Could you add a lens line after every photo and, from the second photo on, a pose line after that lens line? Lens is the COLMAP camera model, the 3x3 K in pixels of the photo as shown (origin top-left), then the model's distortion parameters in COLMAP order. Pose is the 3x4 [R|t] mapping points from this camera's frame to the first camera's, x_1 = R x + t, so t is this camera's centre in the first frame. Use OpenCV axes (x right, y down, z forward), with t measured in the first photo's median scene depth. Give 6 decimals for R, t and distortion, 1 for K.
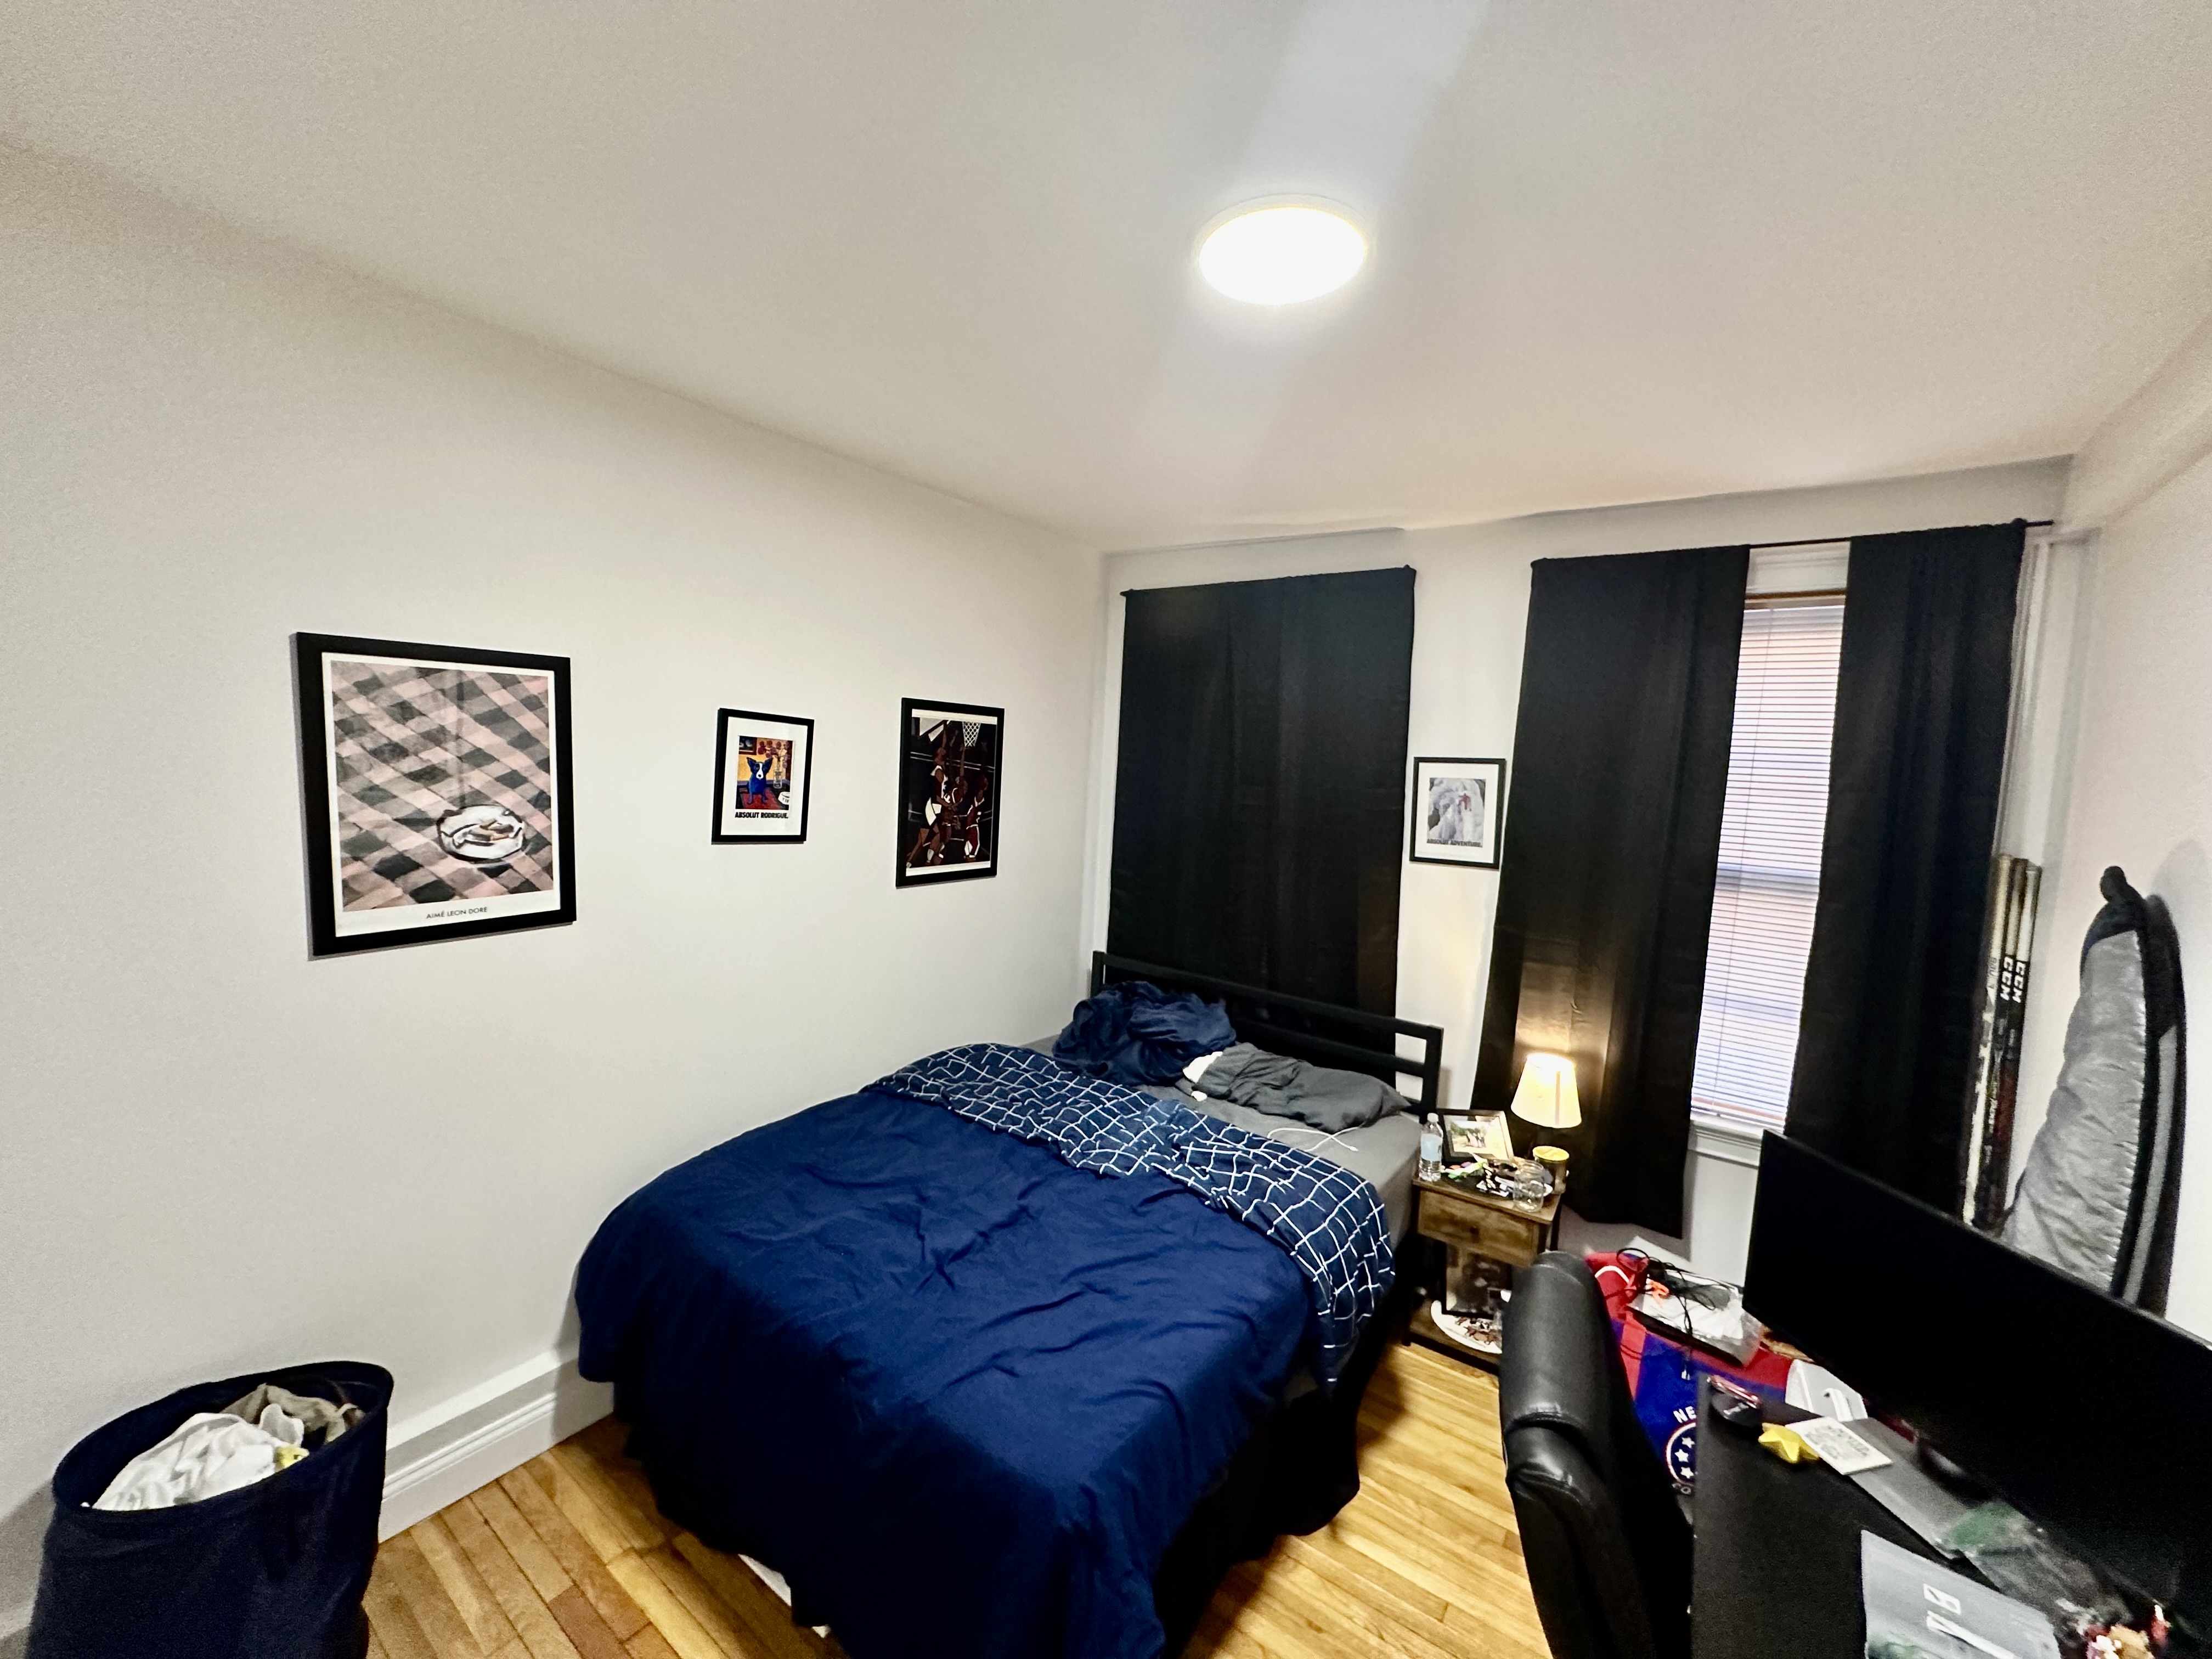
lens RADIAL K [[877.7, 0, 1105.5], [0, 877.7, 828.1], [0, 0, 1]] dist [-0.002142, 0.000406]
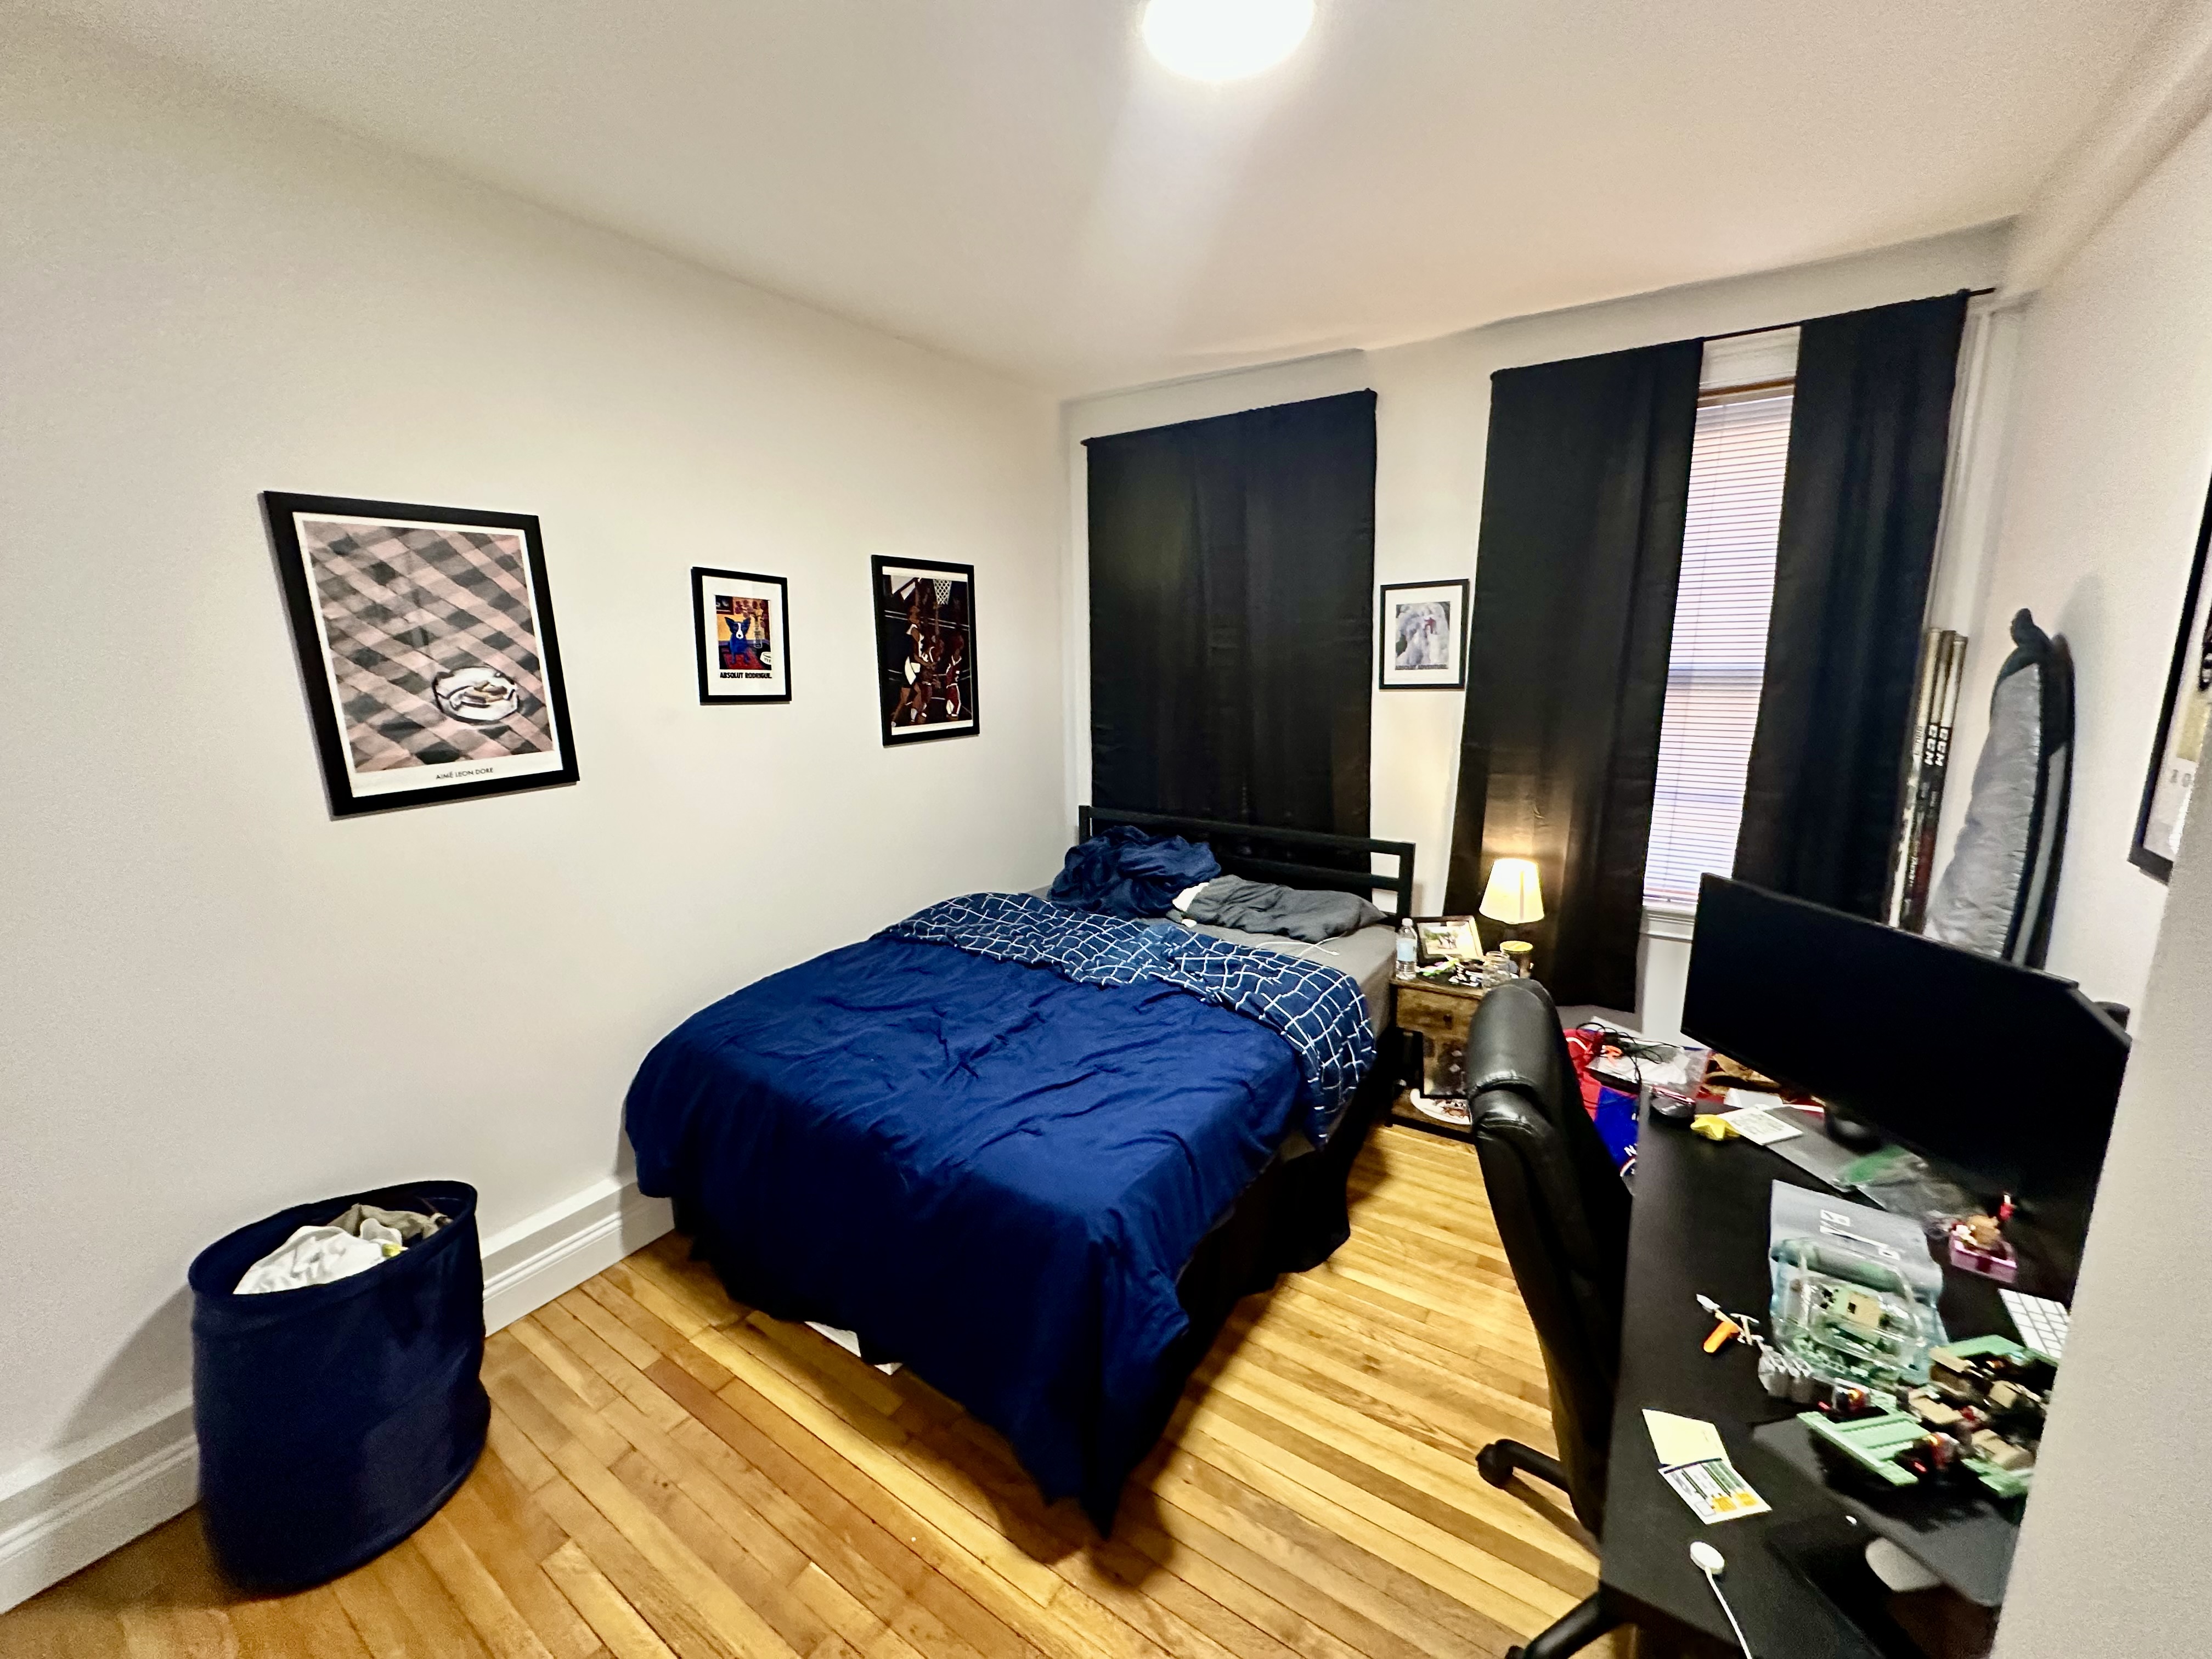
lens RADIAL K [[877.7, 0, 1105.6], [0, 877.7, 827.4], [0, 0, 1]] dist [-0.002142, 0.000406]
pose [[0.997266, -0.070213, 0.023049, -0.015008], [0.067000, 0.990648, 0.118863, 0.083590], [-0.031179, -0.116994, 0.992643, -0.052894]]
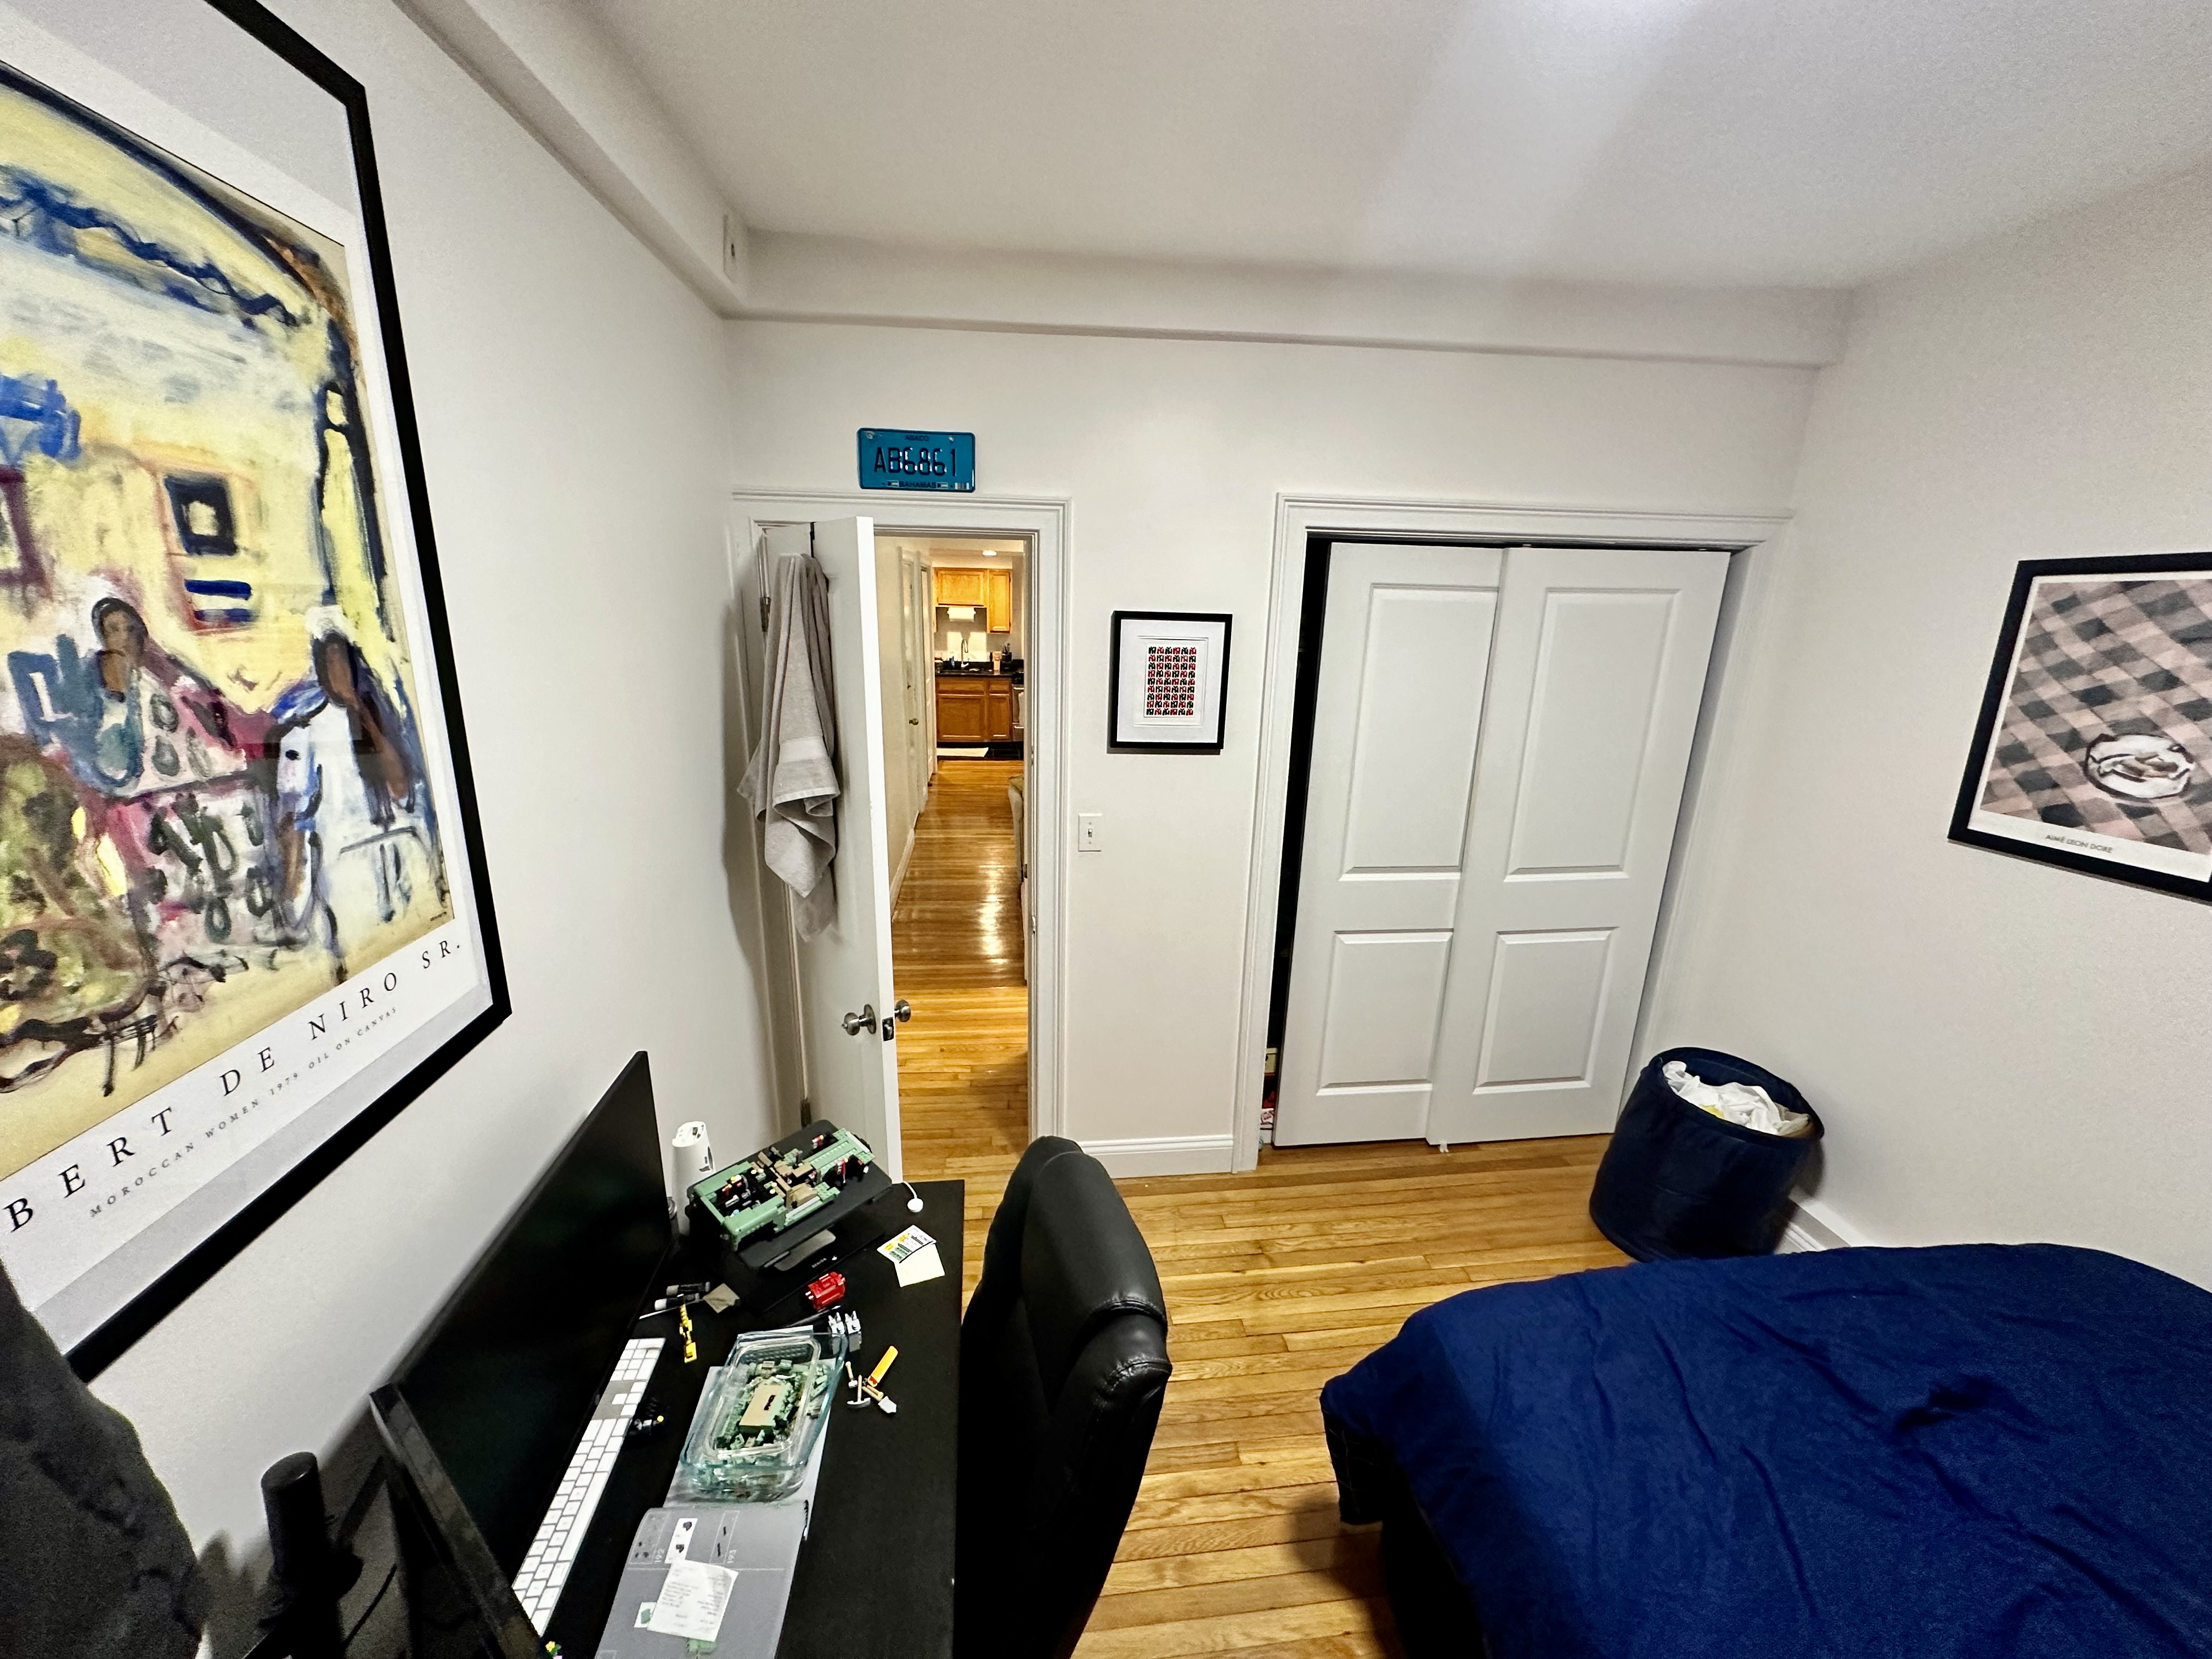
lens RADIAL K [[877.7, 0, 1096.3], [0, 877.7, 827.2], [0, 0, 1]] dist [-0.002142, 0.000406]
pose [[-0.739567, 0.109620, -0.664096, 0.648592], [-0.113223, 0.952328, 0.283289, -0.065539], [0.663491, 0.284702, -0.691899, 0.905416]]
